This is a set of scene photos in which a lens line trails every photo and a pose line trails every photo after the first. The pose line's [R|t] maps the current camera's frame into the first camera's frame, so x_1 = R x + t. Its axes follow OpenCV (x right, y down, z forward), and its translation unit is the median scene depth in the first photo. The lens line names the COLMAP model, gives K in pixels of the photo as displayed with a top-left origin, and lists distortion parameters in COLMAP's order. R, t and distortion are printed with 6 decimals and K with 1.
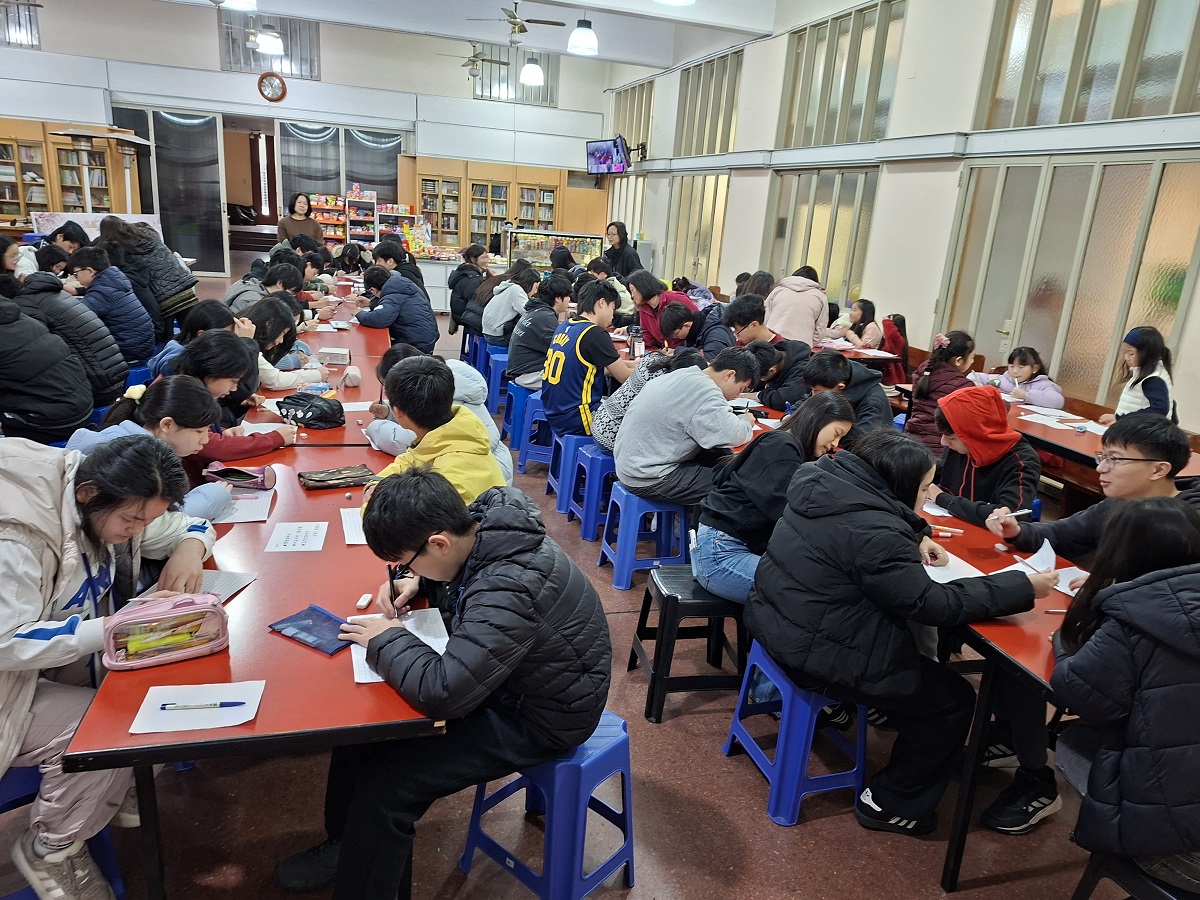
lens RADIAL K [[862.1, 0, 600.0], [0, 862.1, 450.0], [0, 0, 1]] dist [0.096324, -0.131976]
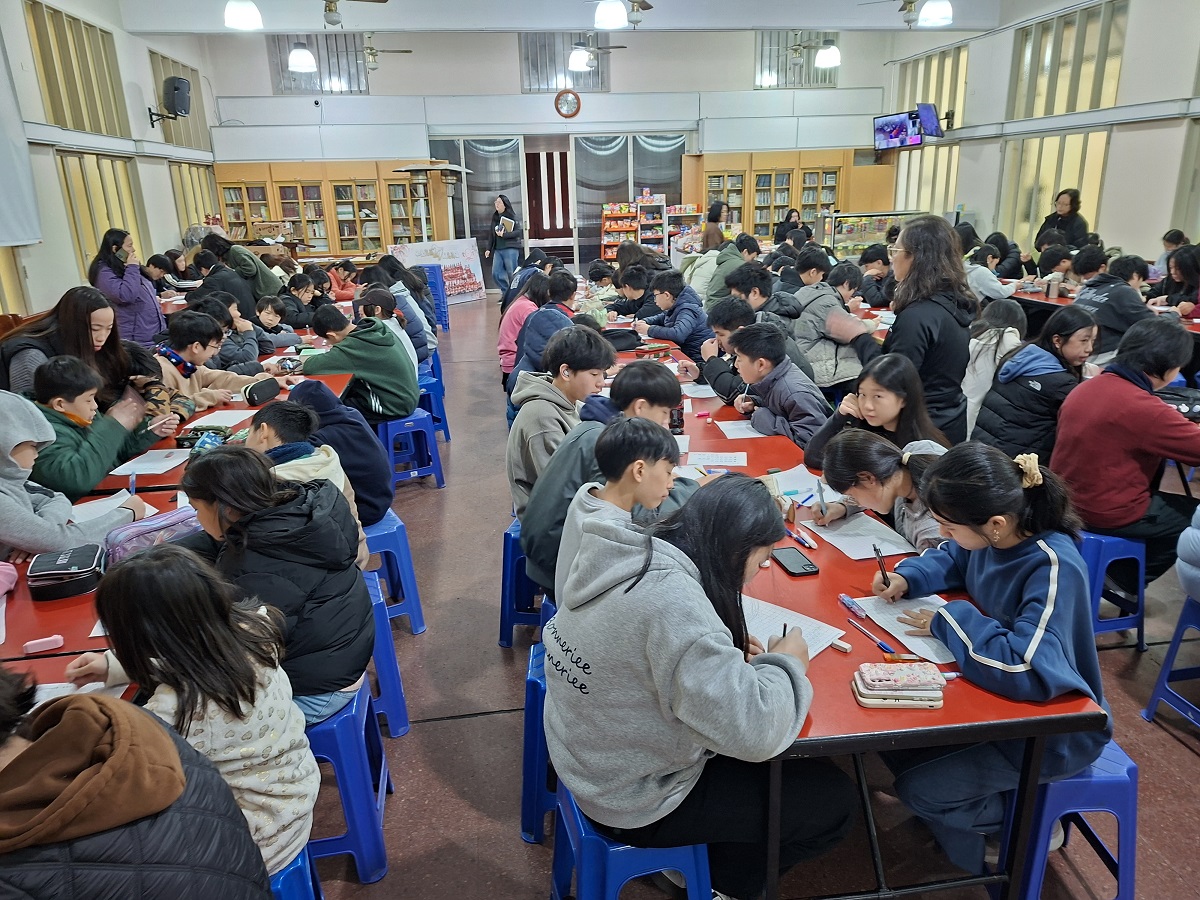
lens RADIAL K [[862.1, 0, 600.0], [0, 862.1, 450.0], [0, 0, 1]] dist [0.096324, -0.131976]
pose [[0.985135, -0.057912, -0.161724, -0.184332], [0.059668, 0.998200, 0.006013, -0.008512], [0.161085, -0.015573, 0.986818, -0.018034]]
